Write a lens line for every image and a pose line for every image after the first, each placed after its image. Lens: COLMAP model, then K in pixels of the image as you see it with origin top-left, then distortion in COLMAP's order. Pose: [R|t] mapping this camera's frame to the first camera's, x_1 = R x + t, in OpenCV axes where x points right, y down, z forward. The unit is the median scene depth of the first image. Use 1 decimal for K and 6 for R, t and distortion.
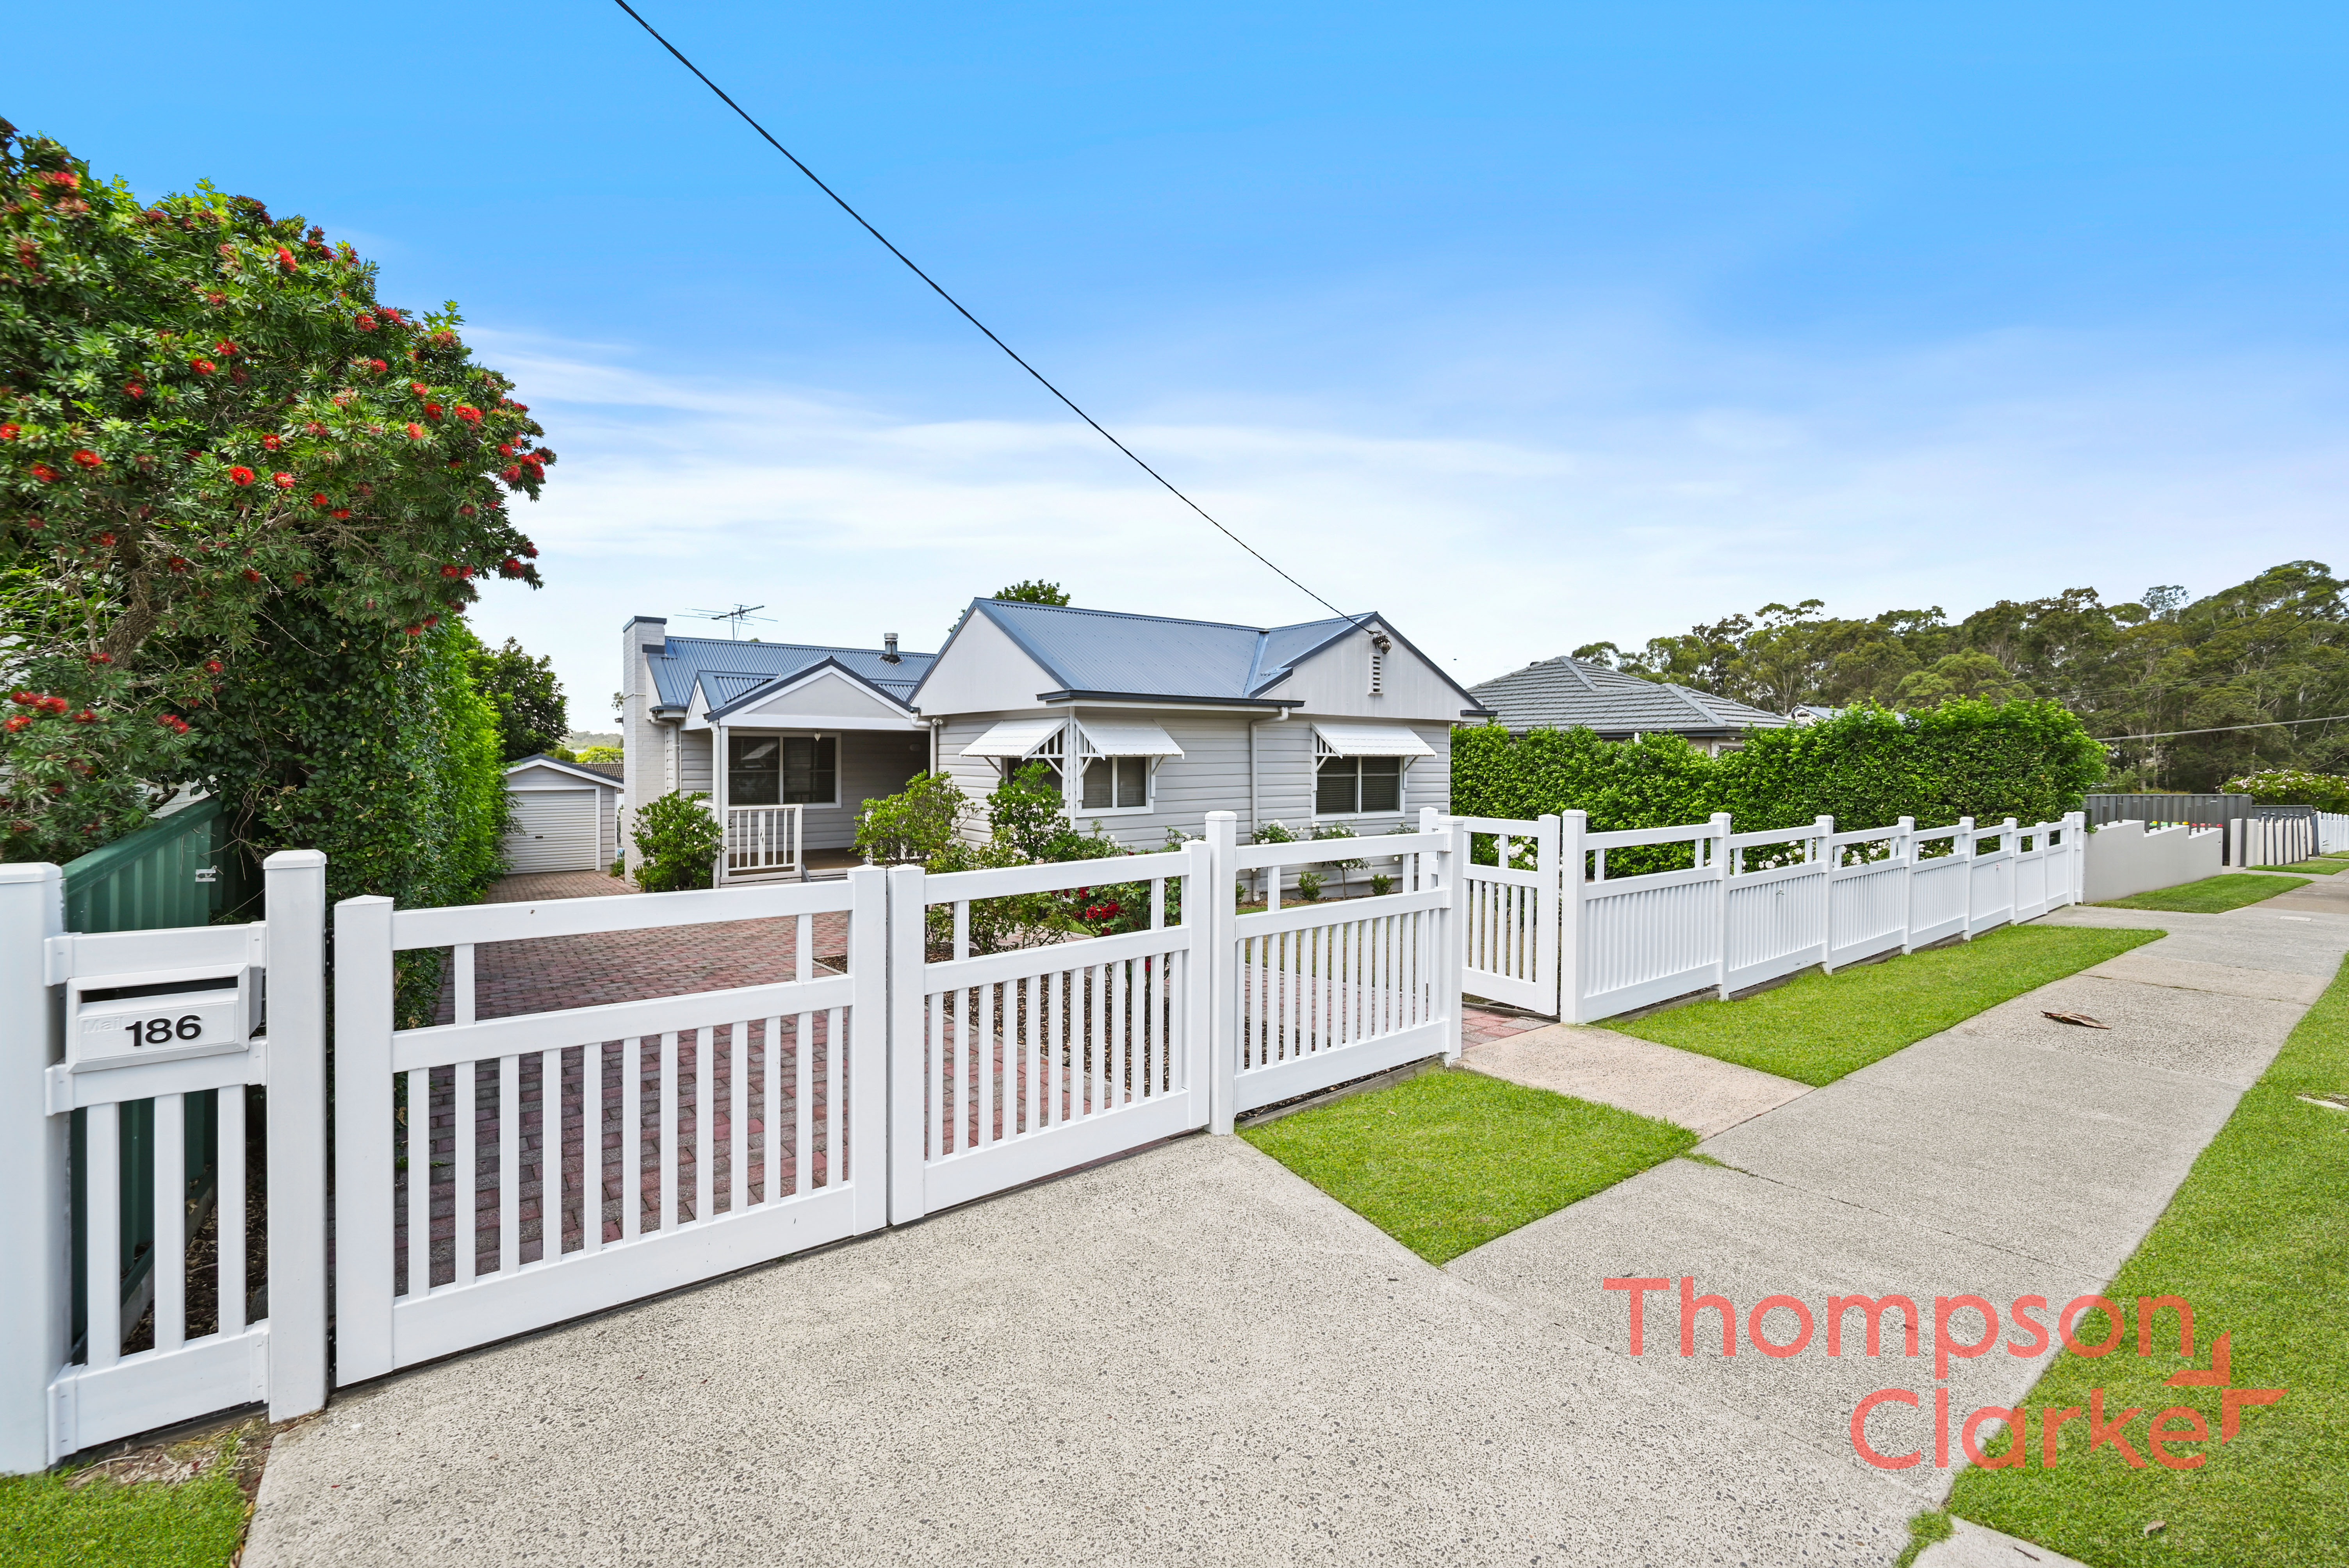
lens RADIAL K [[955.7, 0, 1184.6], [0, 955.7, 737.4], [0, 0, 1]] dist [0.000992, 0.000086]
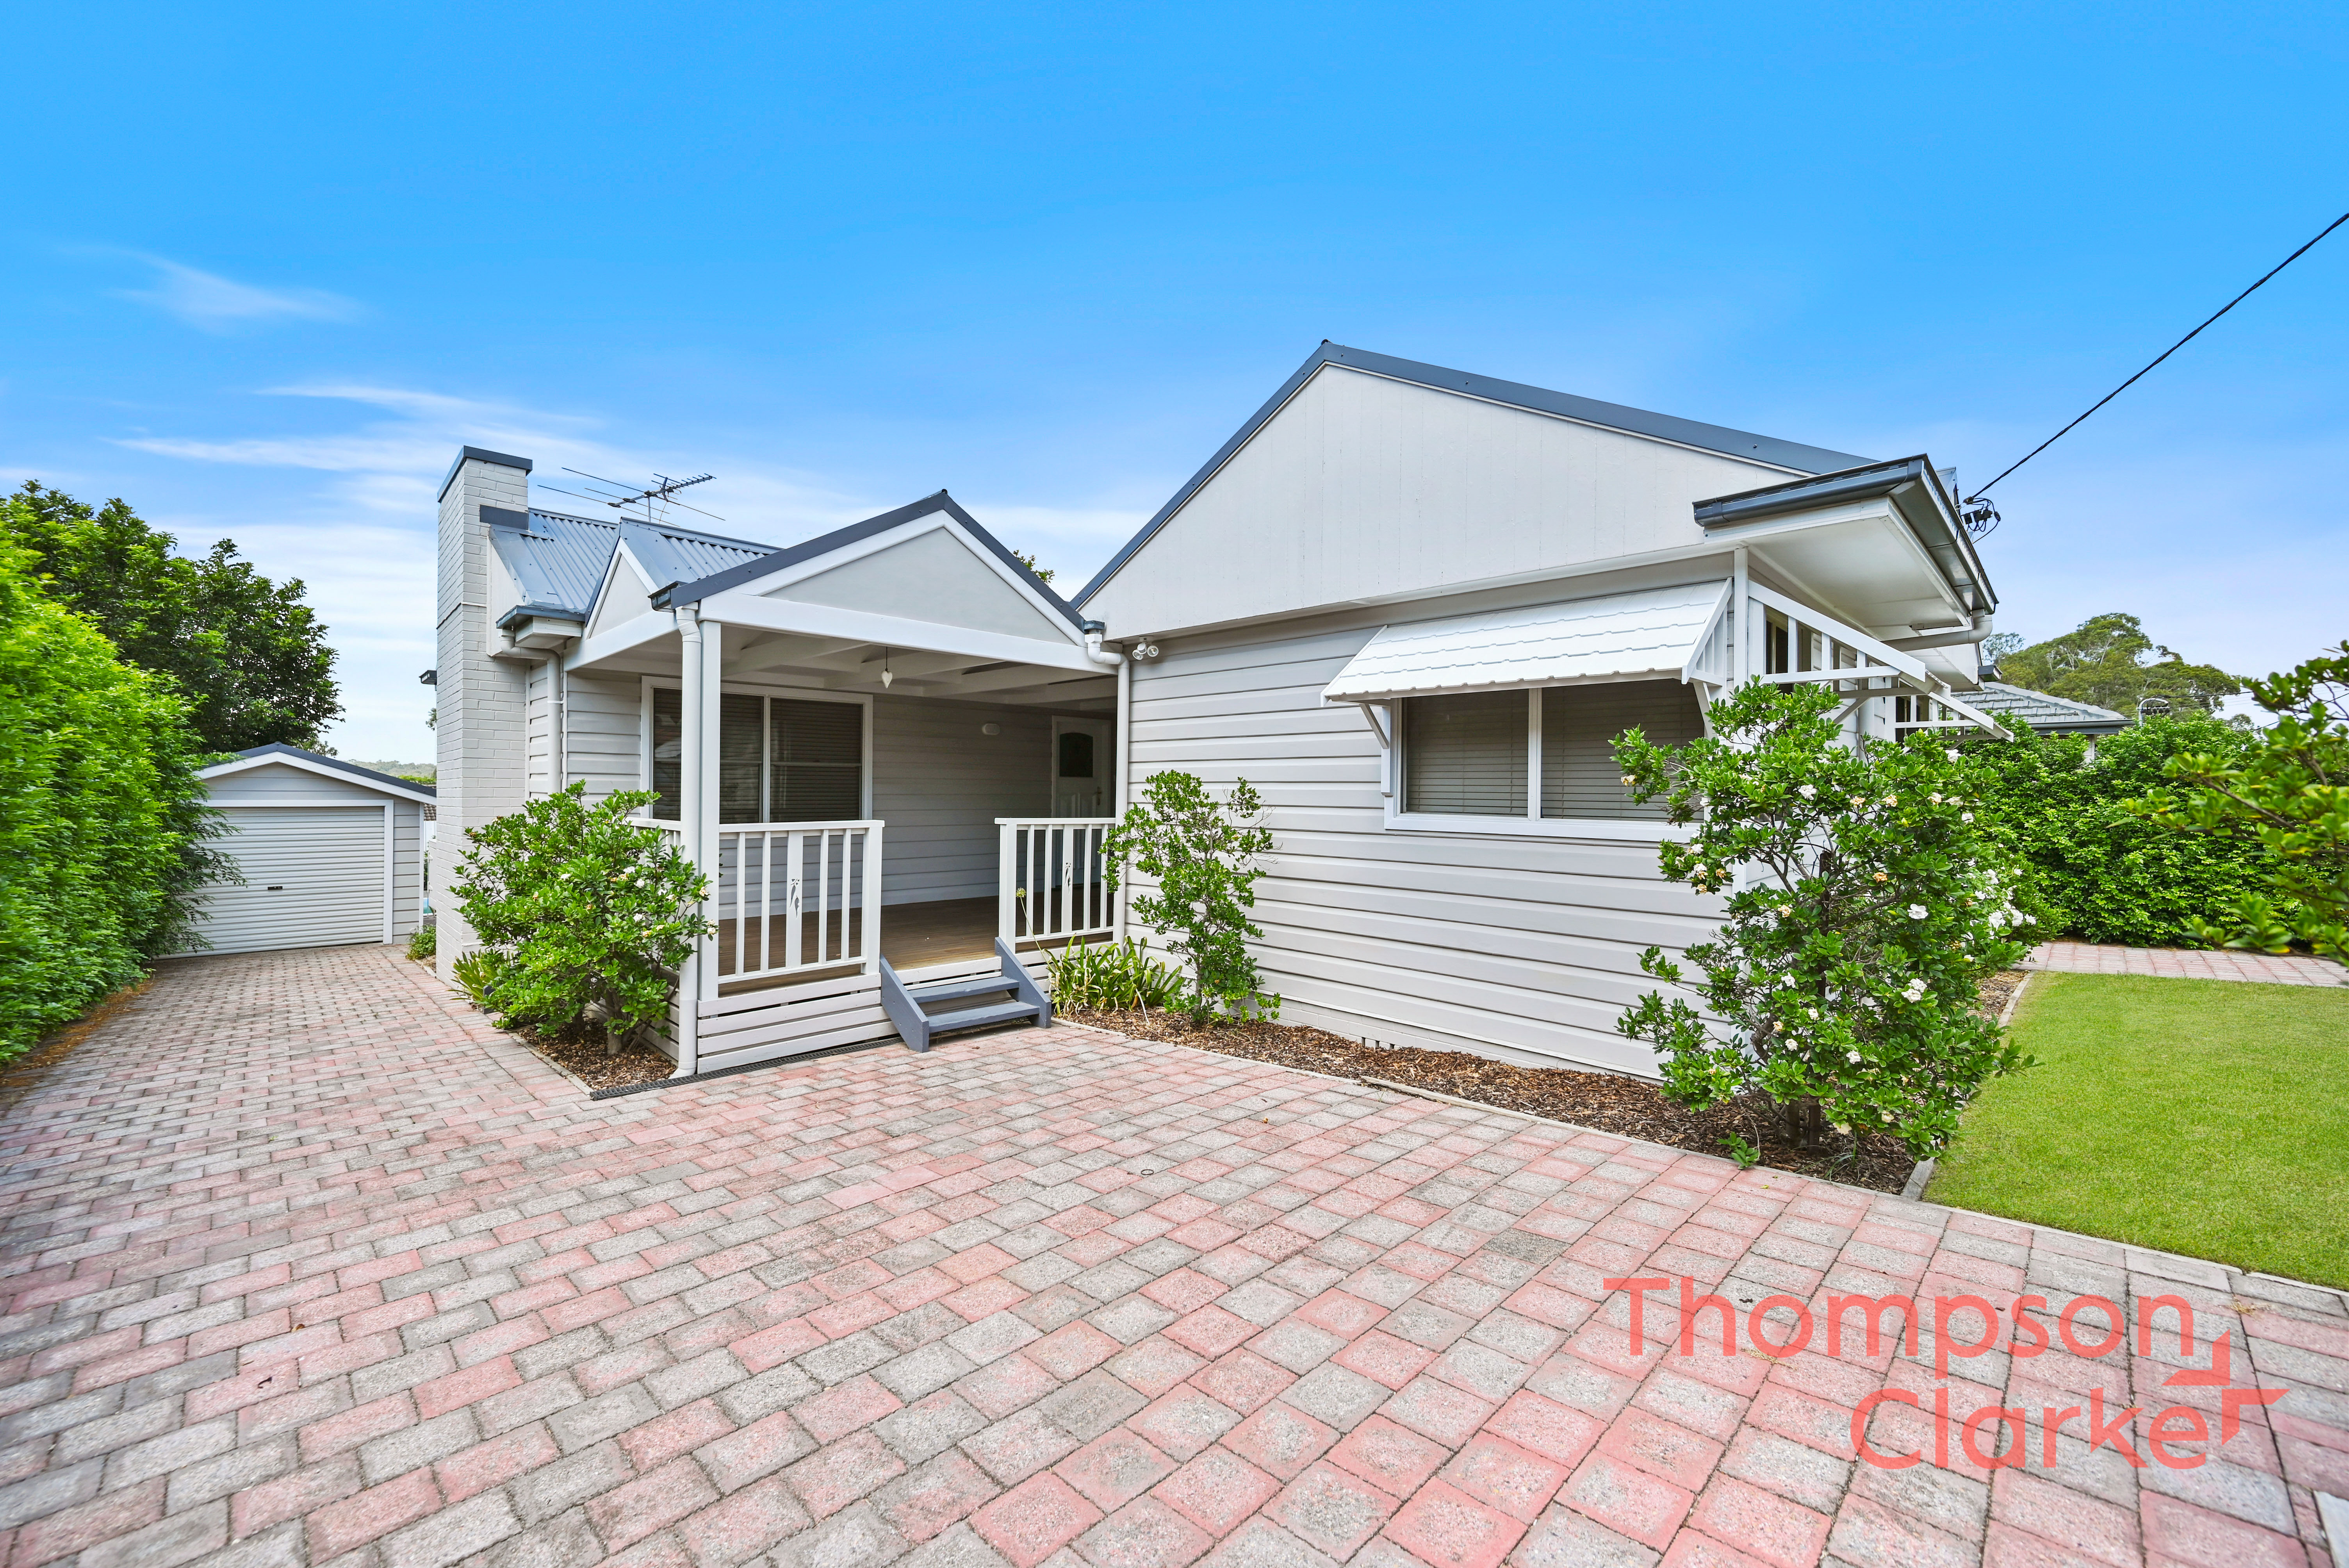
lens RADIAL K [[923.8, 0, 1163.2], [0, 923.8, 764.3], [0, 0, 1]] dist [-0.001425, -0.000142]
pose [[0.990791, 0.008755, 0.135114, -0.304306], [-0.007308, 0.999911, -0.011201, 0.044719], [-0.135200, 0.010111, 0.990767, 0.520170]]
